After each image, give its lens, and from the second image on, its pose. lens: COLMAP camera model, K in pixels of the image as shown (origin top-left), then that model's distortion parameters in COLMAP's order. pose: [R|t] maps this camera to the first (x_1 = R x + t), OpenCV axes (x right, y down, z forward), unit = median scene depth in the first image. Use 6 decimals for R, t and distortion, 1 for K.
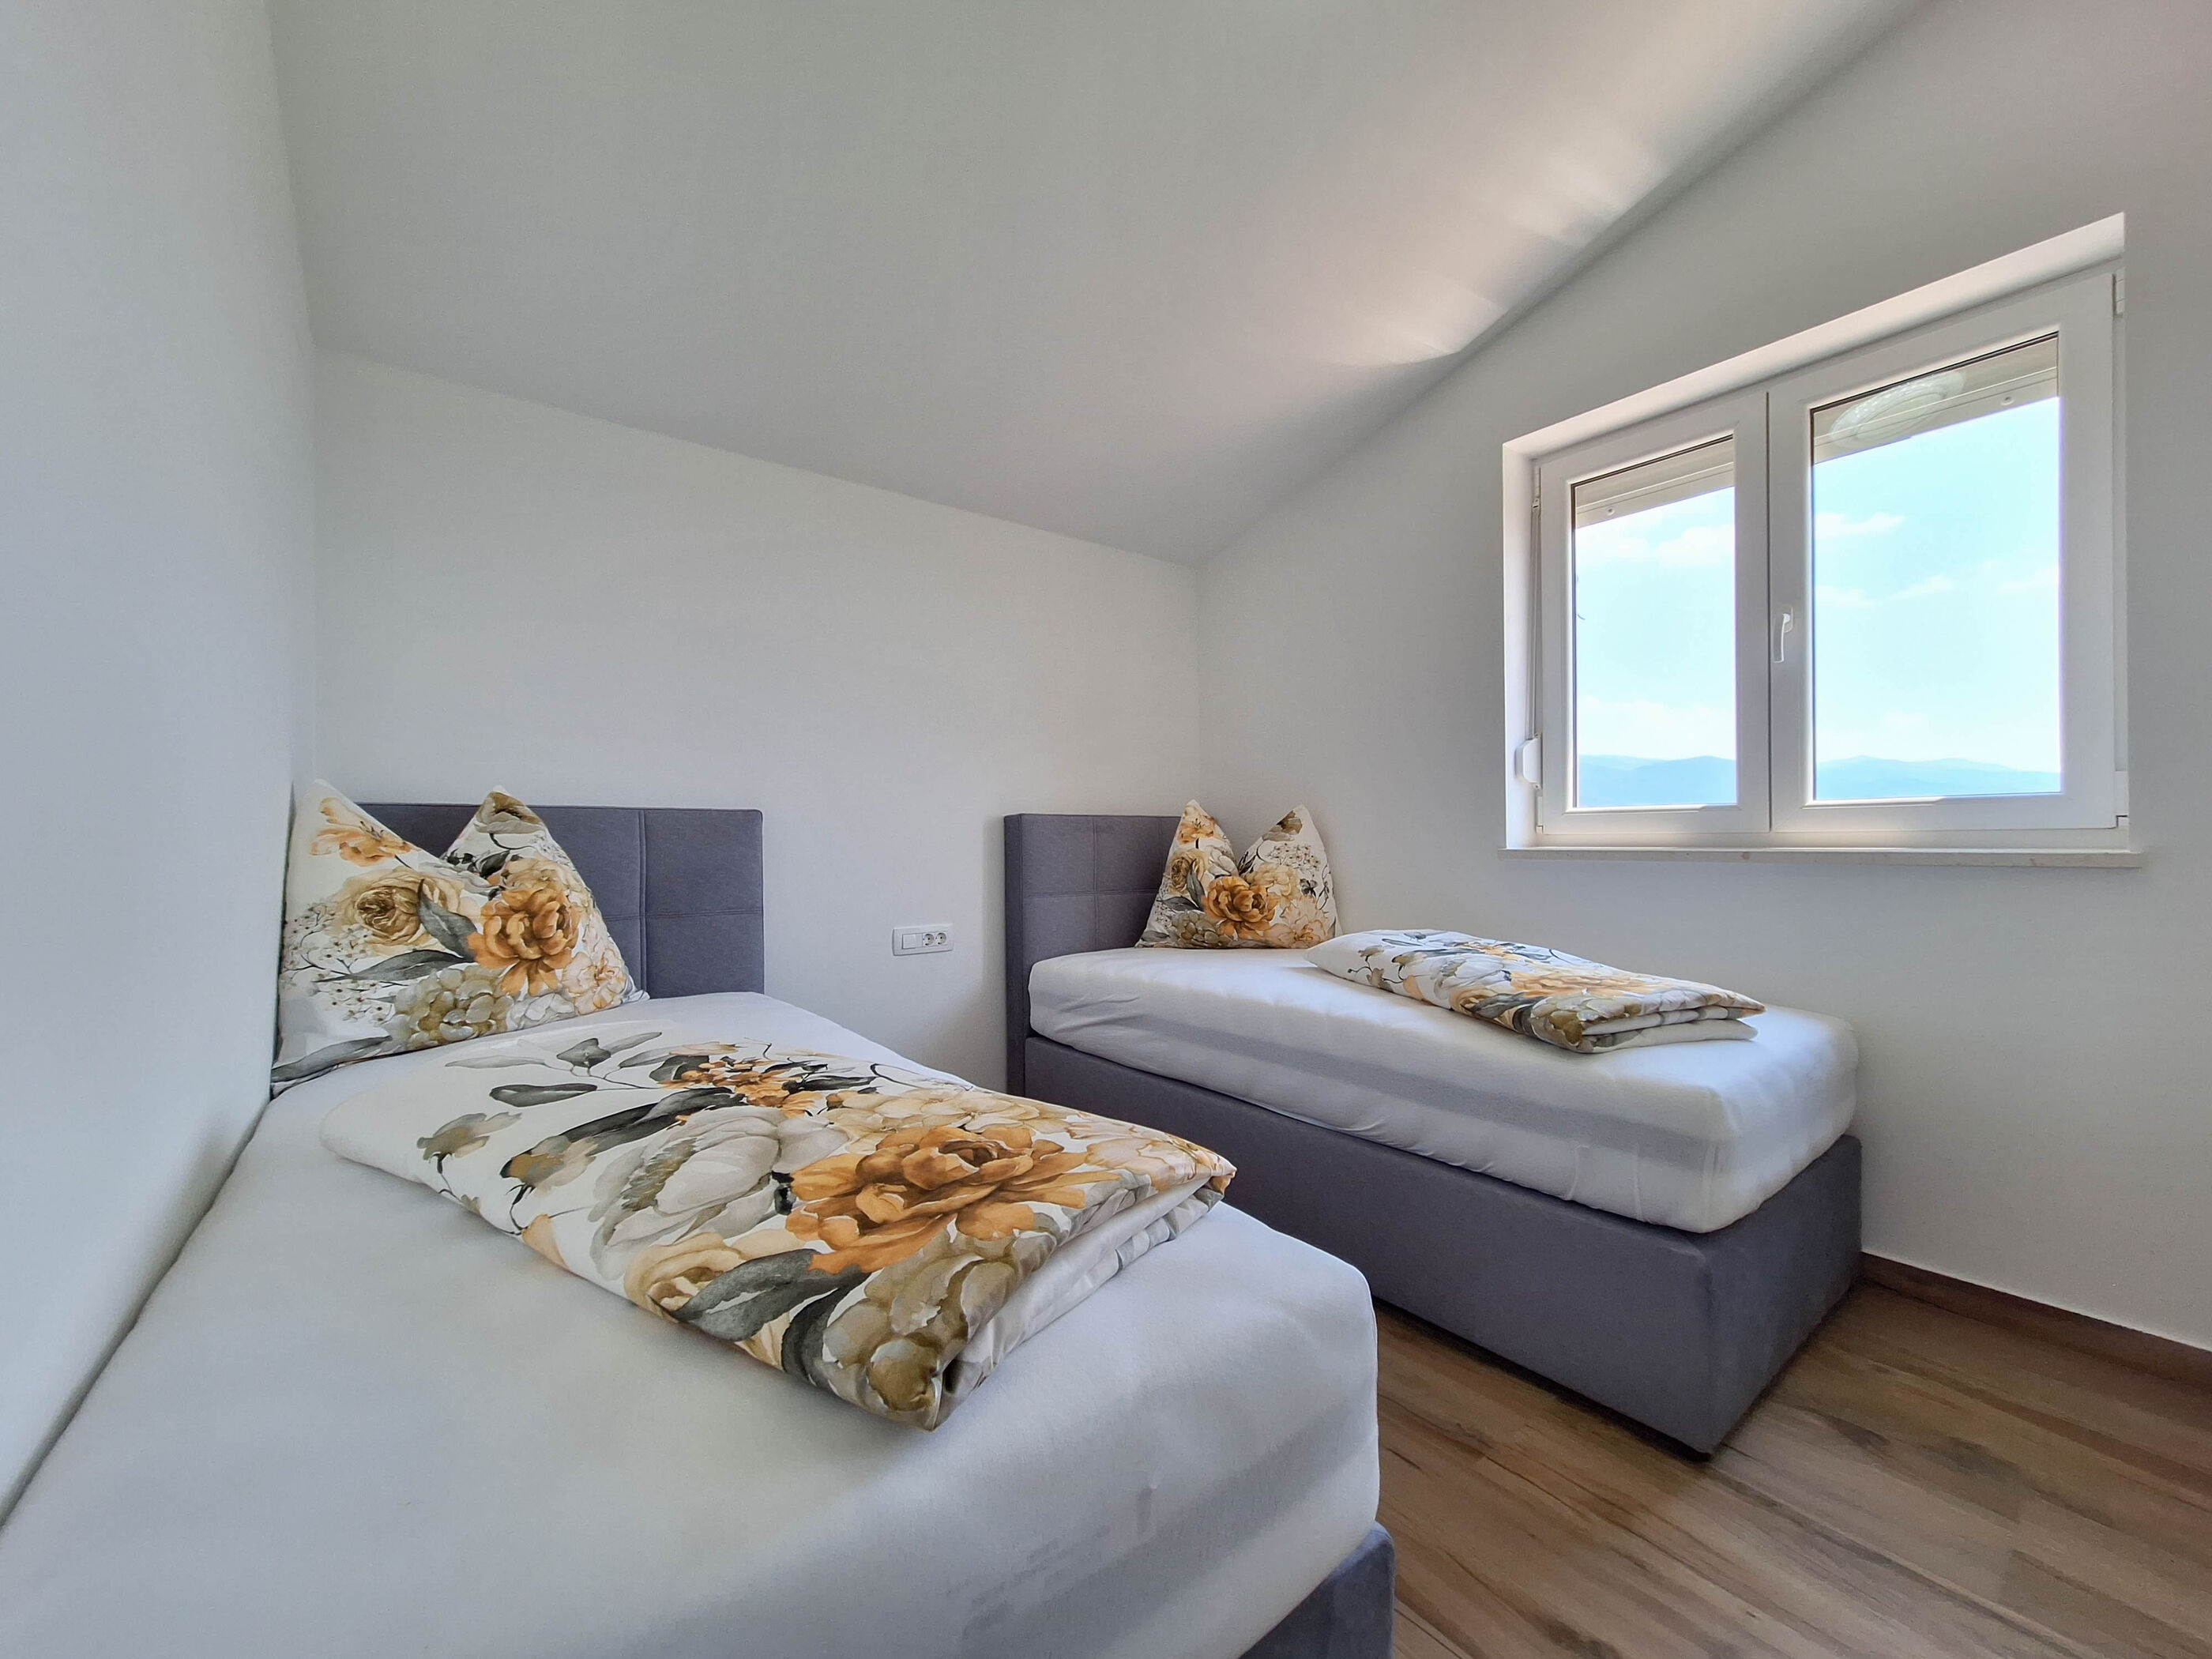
lens RADIAL K [[874.7, 0, 1127.0], [0, 874.7, 838.6], [0, 0, 1]] dist [-0.002124, 0.000336]
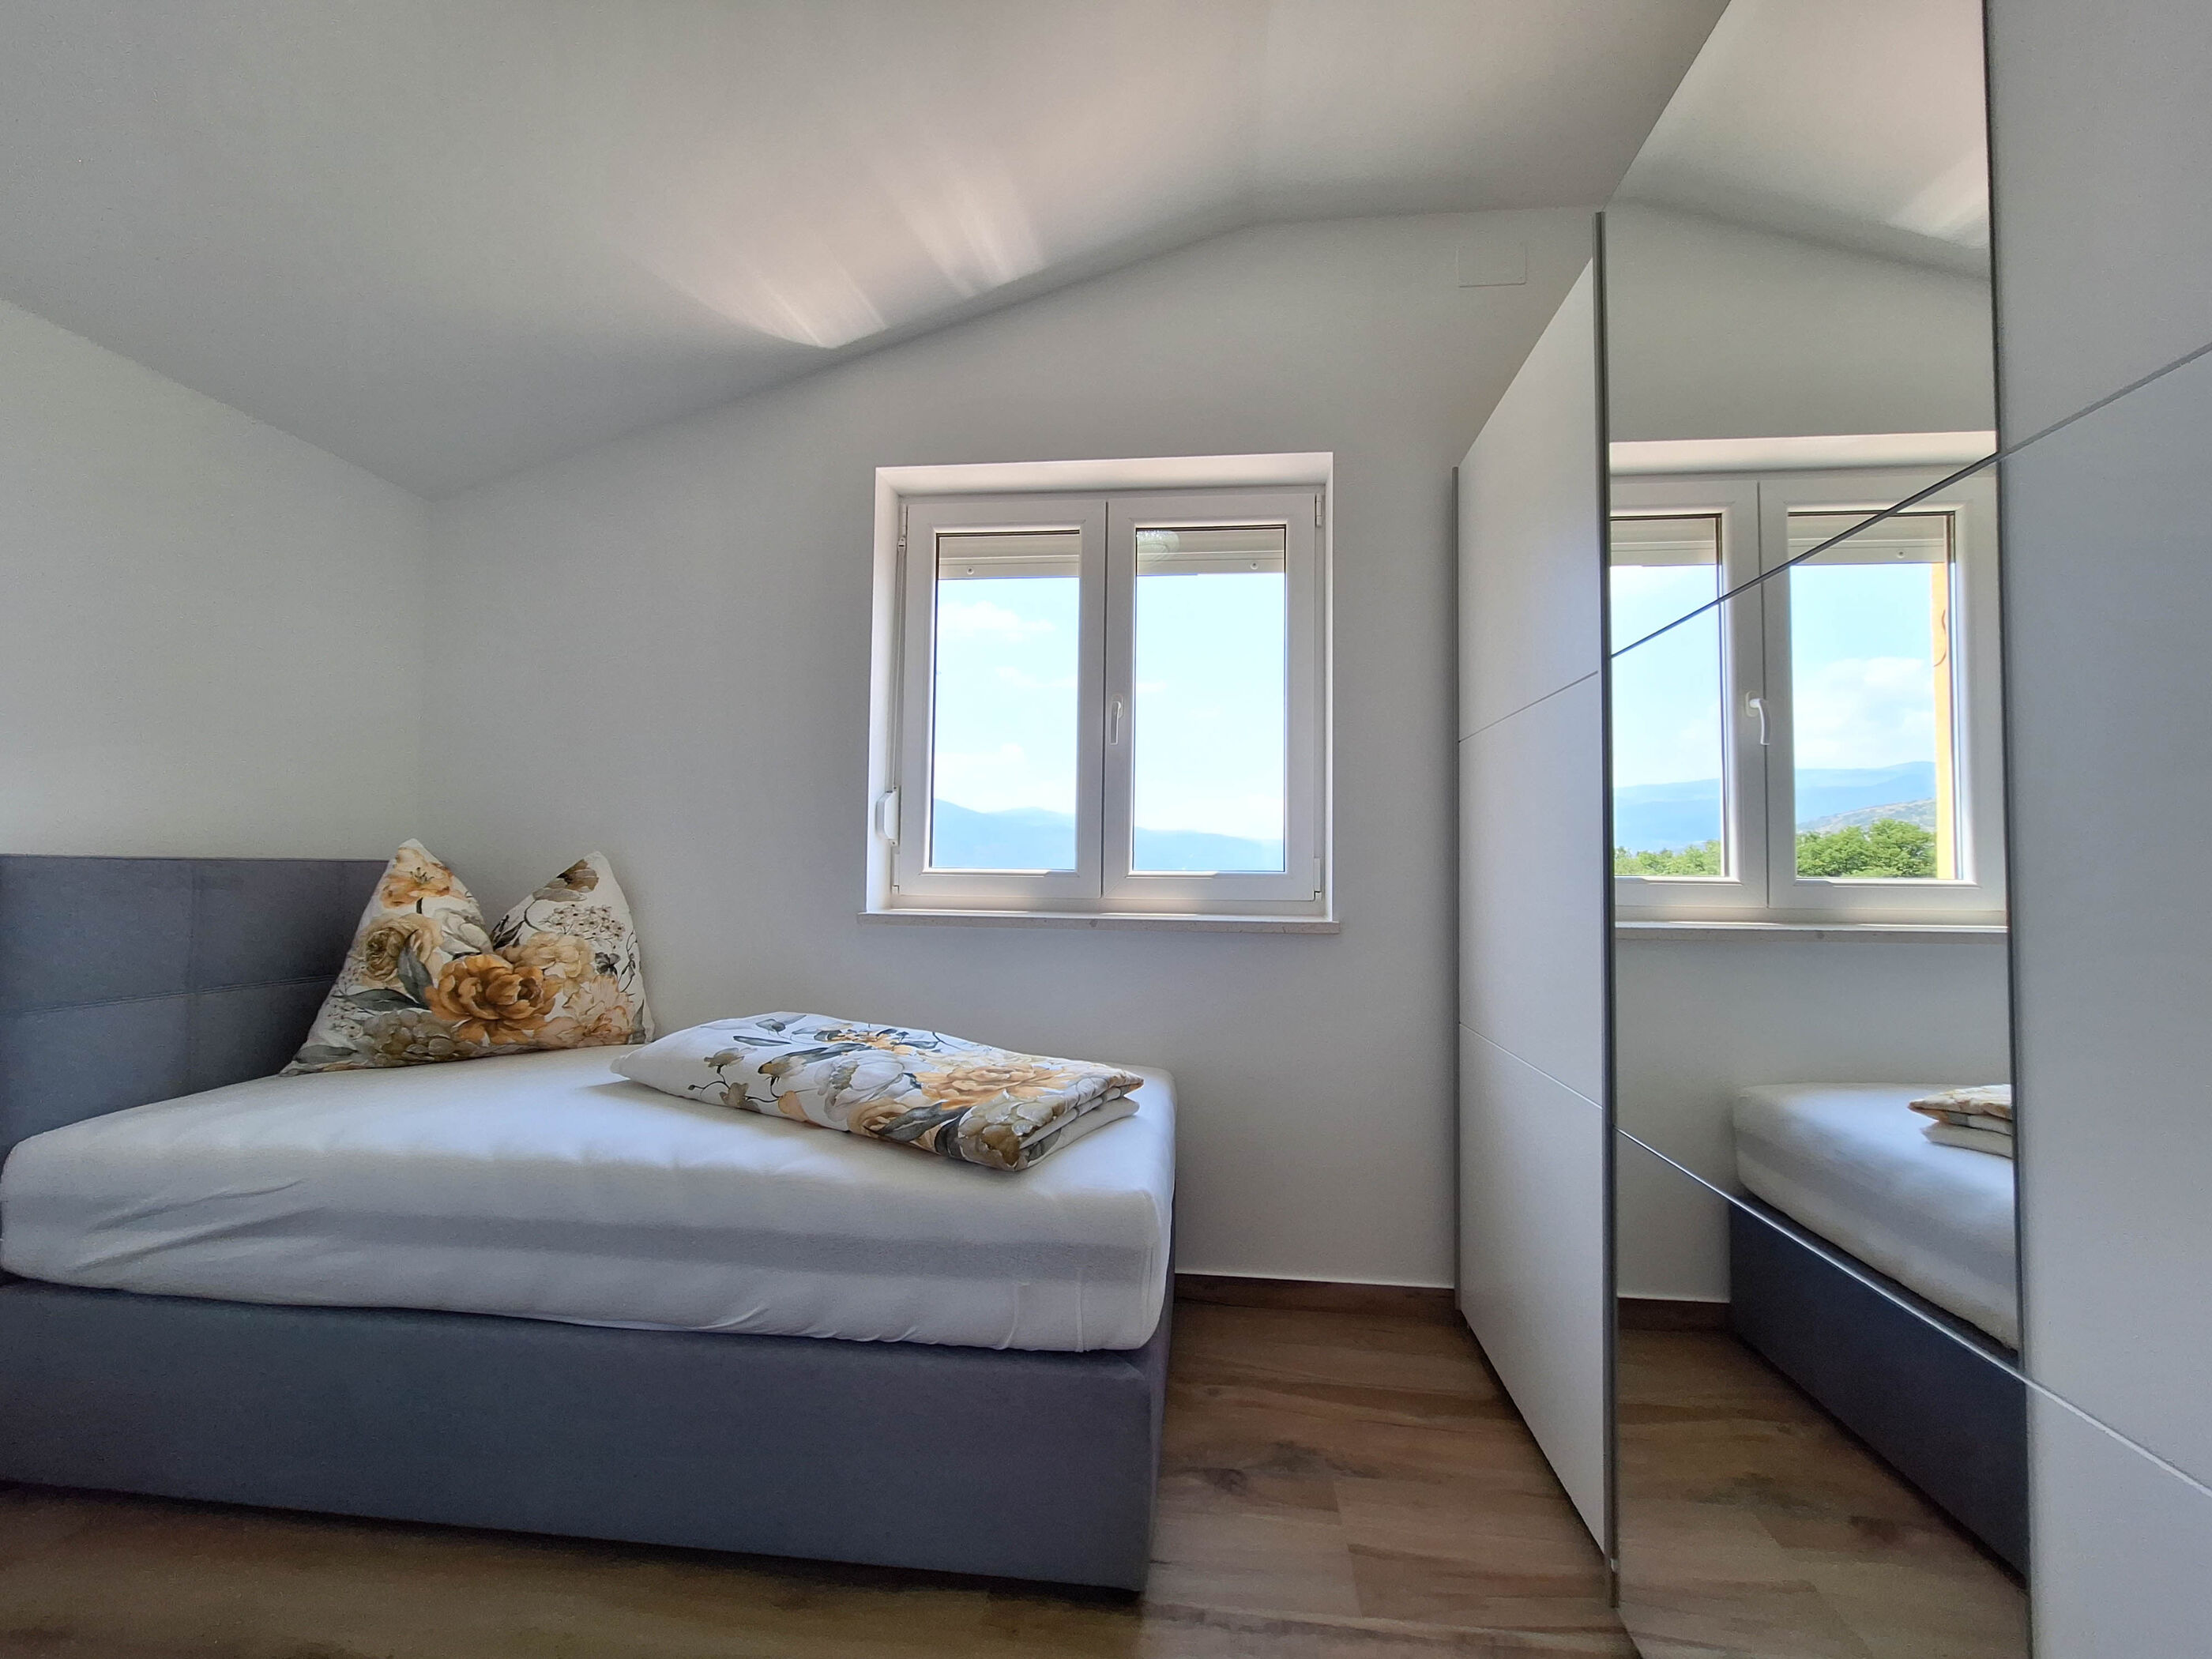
lens RADIAL K [[879.0, 0, 1122.7], [0, 879.0, 837.1], [0, 0, 1]] dist [-0.004055, 0.000603]
pose [[0.697606, 0.039512, 0.715392, -0.030642], [-0.016727, 0.999104, -0.038871, -0.035231], [-0.716287, 0.015151, 0.697642, 0.180554]]
